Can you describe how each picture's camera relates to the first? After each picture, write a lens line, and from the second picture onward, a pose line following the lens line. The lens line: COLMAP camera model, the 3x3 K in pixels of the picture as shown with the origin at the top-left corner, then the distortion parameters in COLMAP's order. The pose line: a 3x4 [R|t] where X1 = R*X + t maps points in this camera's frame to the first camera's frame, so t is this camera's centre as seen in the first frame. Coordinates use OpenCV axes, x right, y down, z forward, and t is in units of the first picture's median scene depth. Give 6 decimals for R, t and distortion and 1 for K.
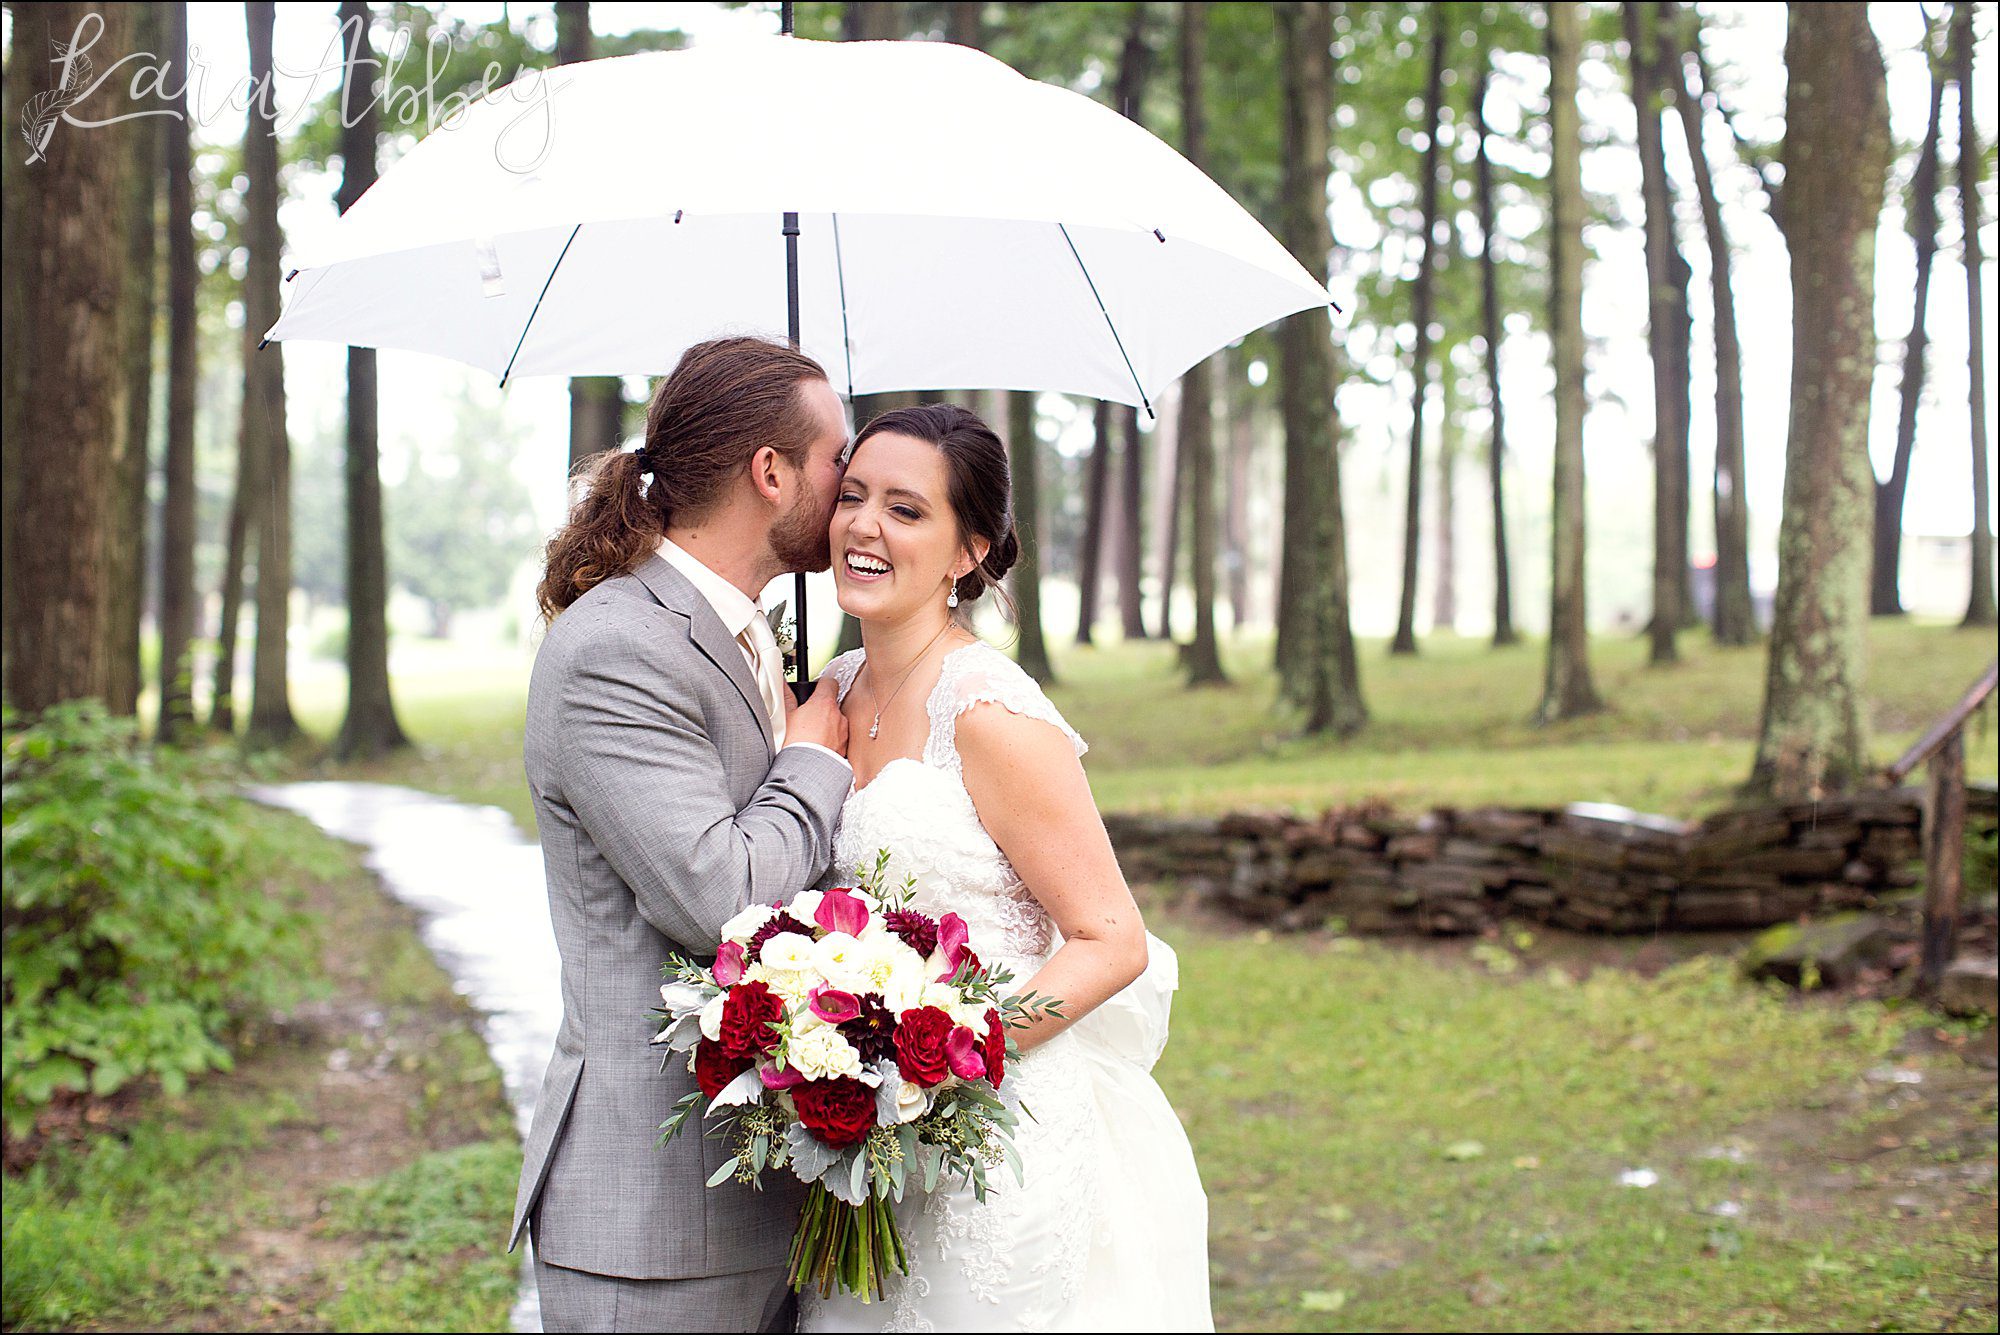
lens RADIAL K [[3261.8, 0, 1000.0], [0, 3261.8, 667.5], [0, 0, 1]] dist [-0.221320, 0.689021]
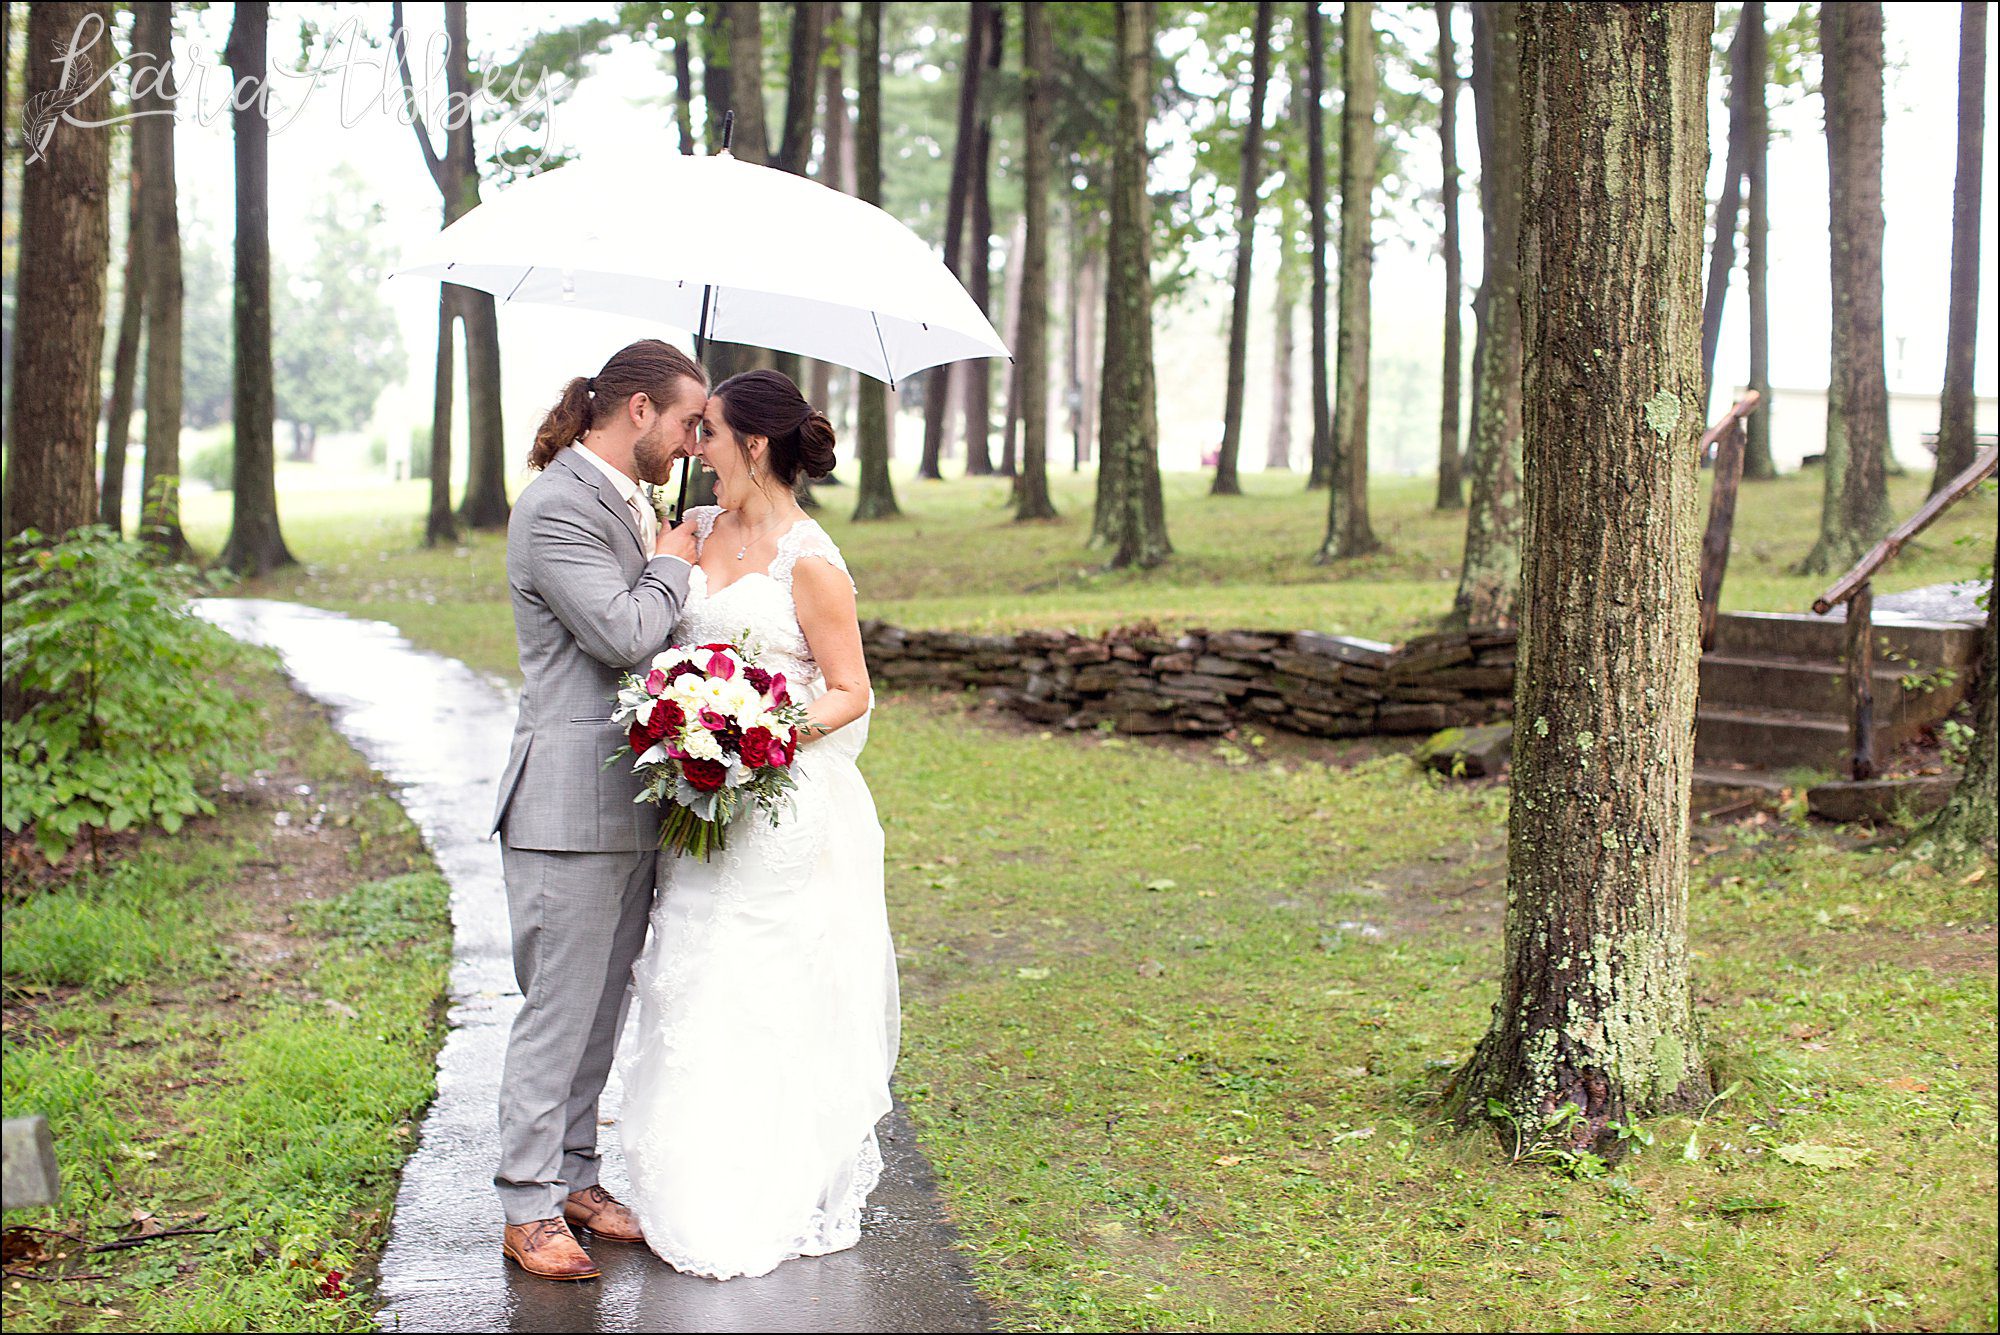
lens RADIAL K [[3288.3, 0, 1000.0], [0, 3288.3, 667.5], [0, 0, 1]] dist [-0.167782, 0.472355]
pose [[0.998907, 0.016235, 0.043840, 0.011776], [-0.018505, 0.998482, 0.051878, -0.004996], [-0.042931, -0.052632, 0.997691, -0.222913]]
